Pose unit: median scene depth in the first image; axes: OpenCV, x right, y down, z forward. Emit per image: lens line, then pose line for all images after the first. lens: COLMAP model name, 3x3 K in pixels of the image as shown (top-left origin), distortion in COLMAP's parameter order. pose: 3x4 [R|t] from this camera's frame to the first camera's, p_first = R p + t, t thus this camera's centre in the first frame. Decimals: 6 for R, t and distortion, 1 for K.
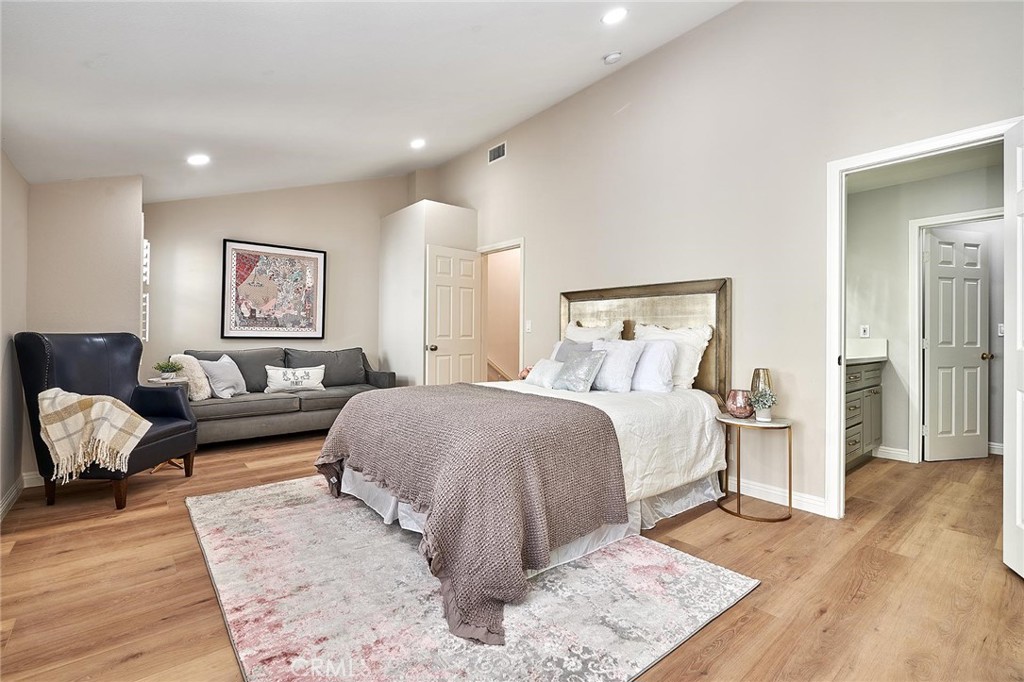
lens RADIAL K [[460.6, 0, 513.0], [0, 460.6, 329.3], [0, 0, 1]] dist [-0.000036, 0.000017]
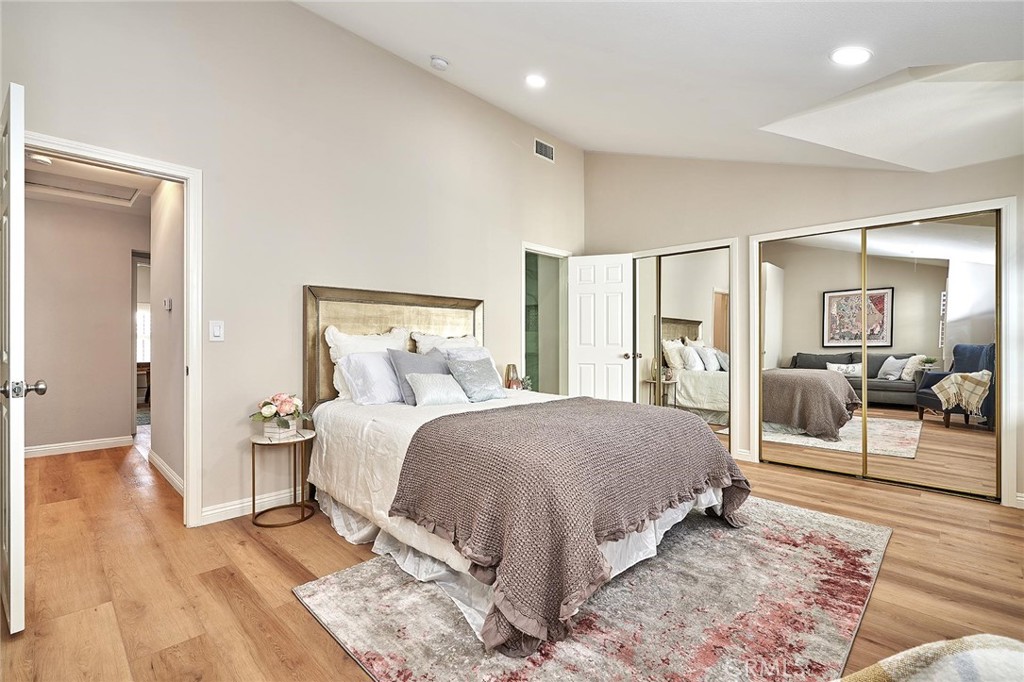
lens RADIAL K [[463.4, 0, 512.0], [0, 463.4, 341.0], [0, 0, 1]] dist [0.000074, -0.000416]
pose [[-0.106550, 0.000623, 0.994307, -0.790731], [-0.003917, 0.999992, -0.001046, 0.006705], [-0.994300, -0.004006, -0.106547, 0.950545]]
